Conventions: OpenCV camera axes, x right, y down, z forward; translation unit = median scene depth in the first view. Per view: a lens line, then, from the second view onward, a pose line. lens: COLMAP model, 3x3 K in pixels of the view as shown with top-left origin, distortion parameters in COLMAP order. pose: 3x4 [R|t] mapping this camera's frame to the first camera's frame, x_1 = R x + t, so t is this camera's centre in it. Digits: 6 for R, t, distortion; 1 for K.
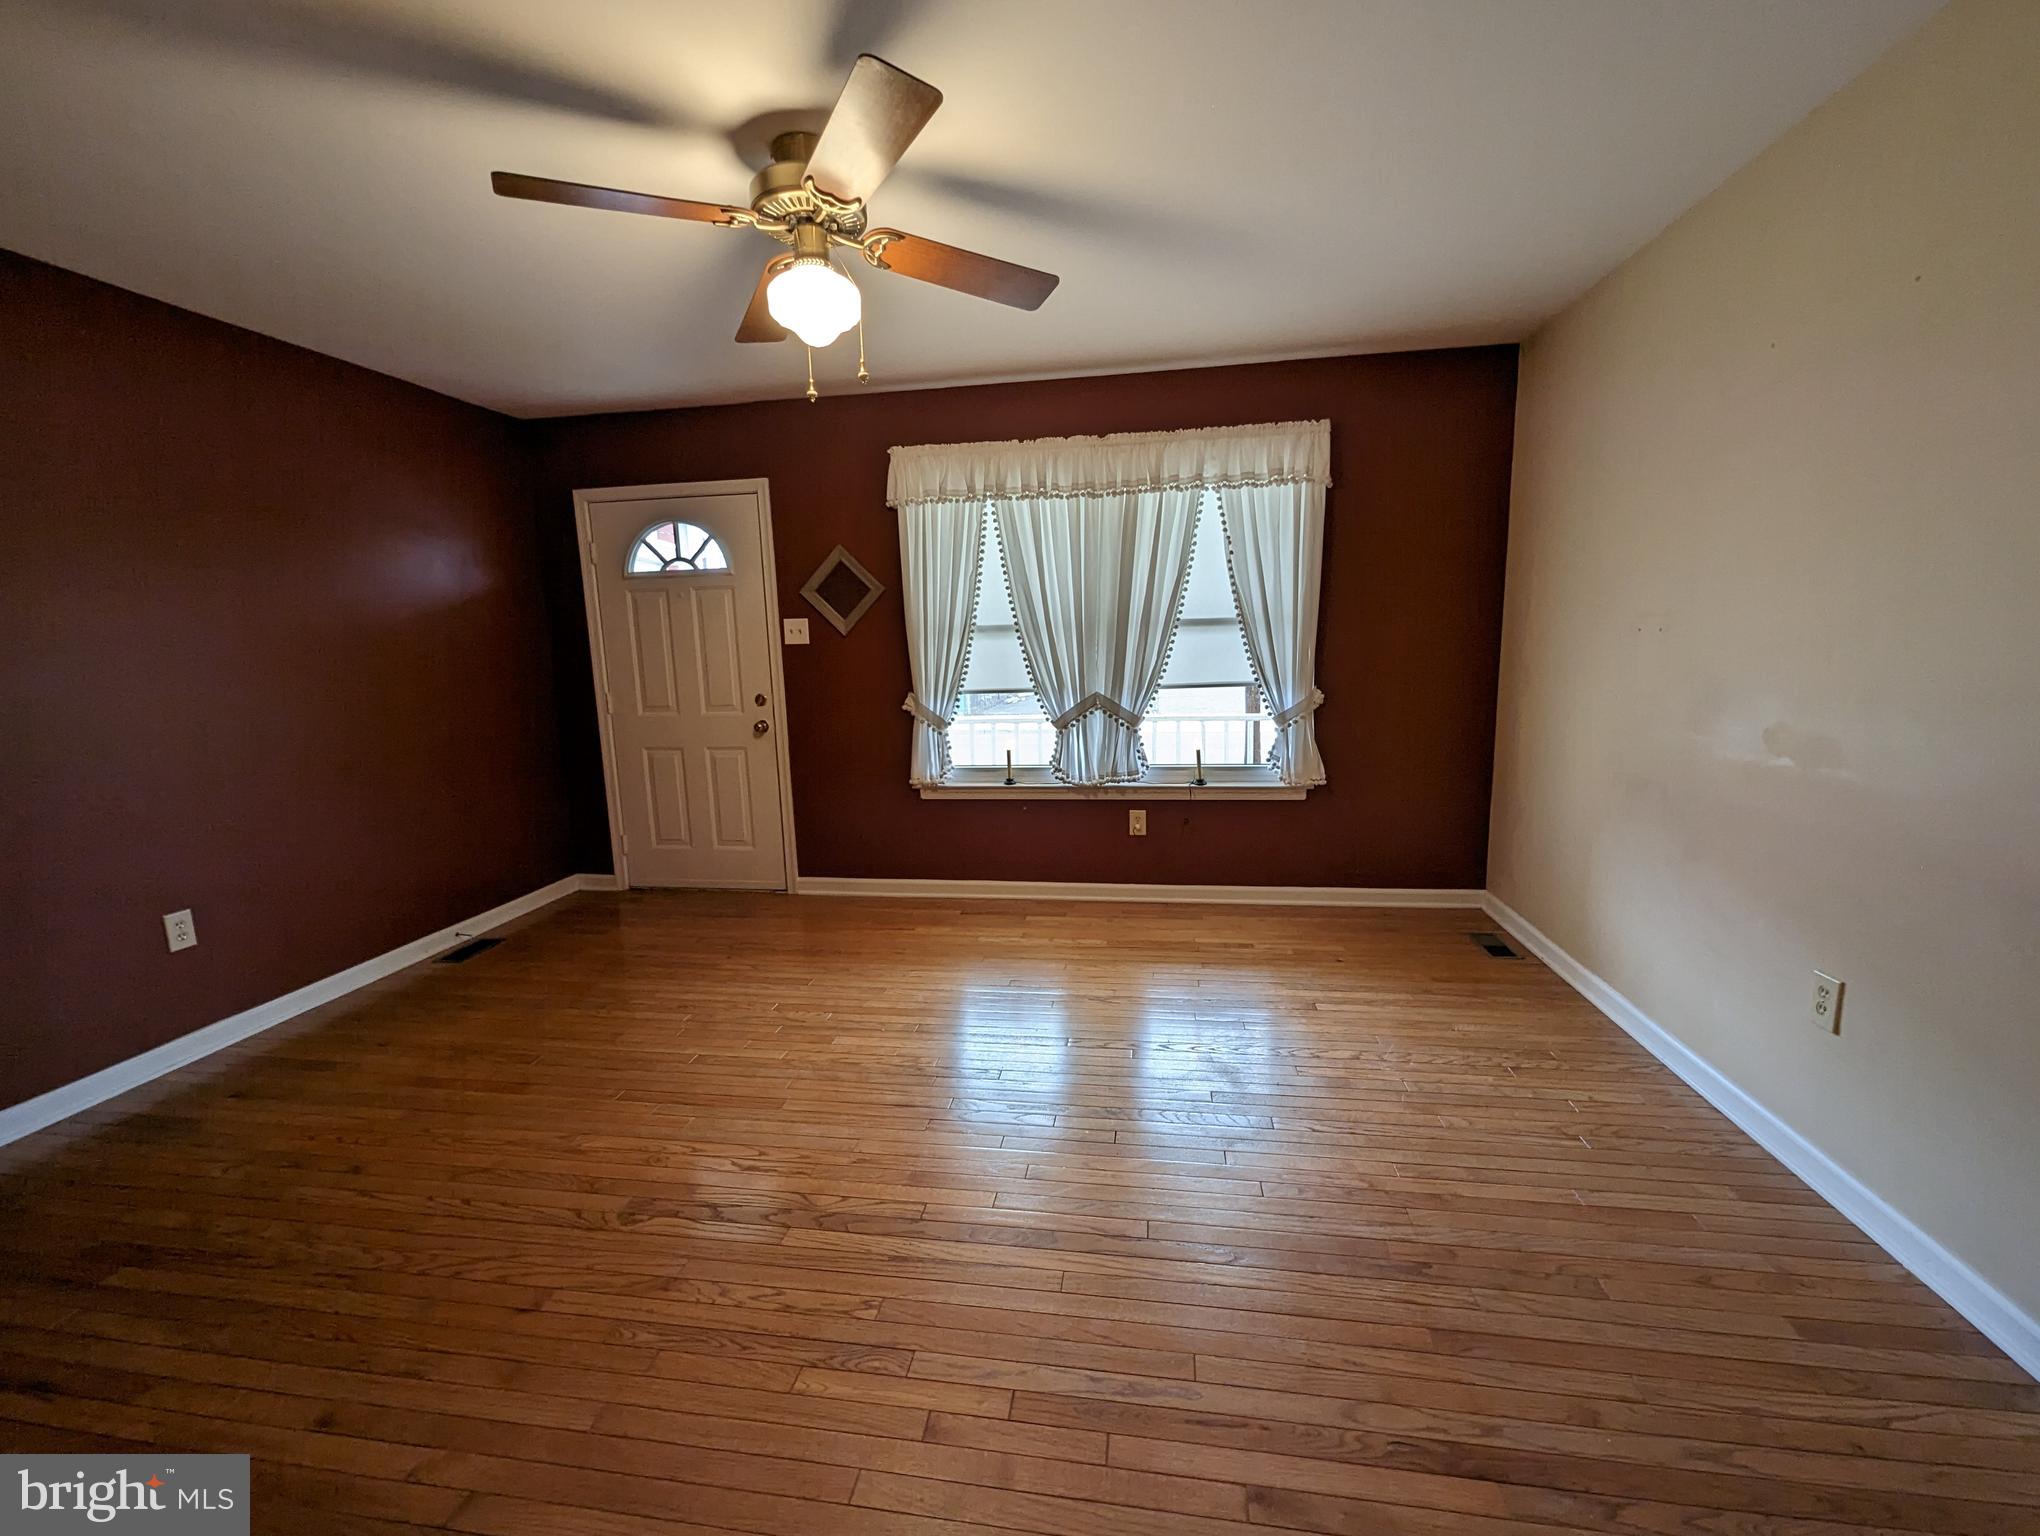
lens RADIAL K [[837.2, 0, 1014.7], [0, 837.2, 774.5], [0, 0, 1]] dist [0.000824, 0.000028]
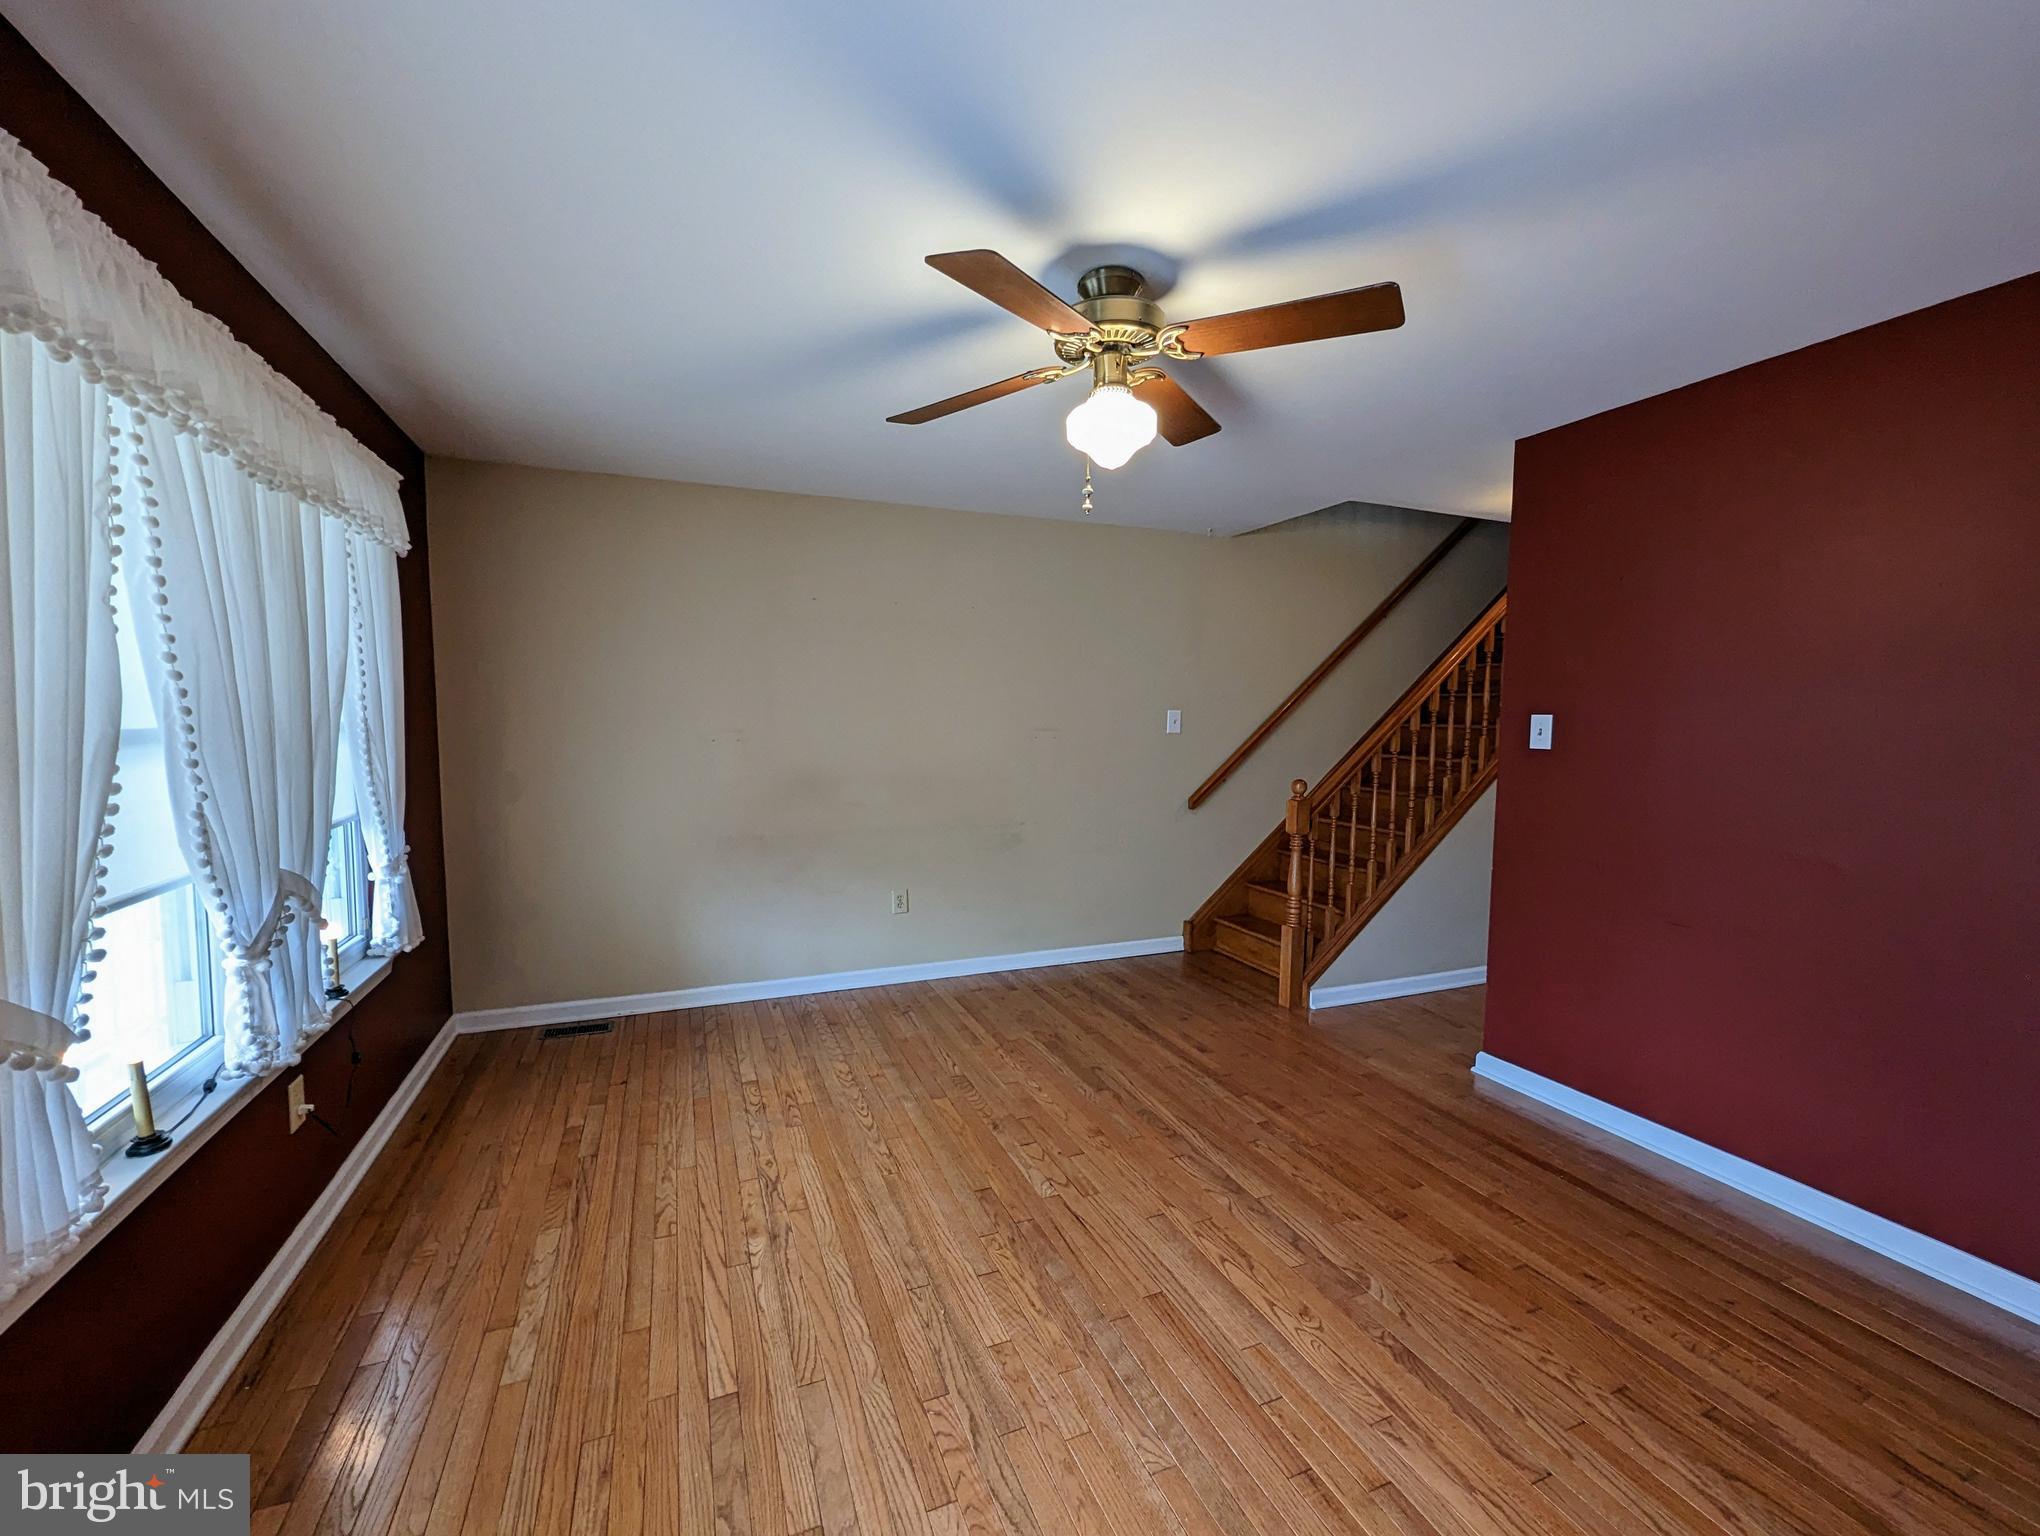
lens RADIAL K [[837.2, 0, 1014.7], [0, 837.2, 774.5], [0, 0, 1]] dist [0.000824, 0.000028]
pose [[-0.512253, -0.036036, 0.858078, -0.746042], [0.150097, 0.979986, 0.130760, -0.208012], [-0.845617, 0.195777, -0.496592, 1.176316]]
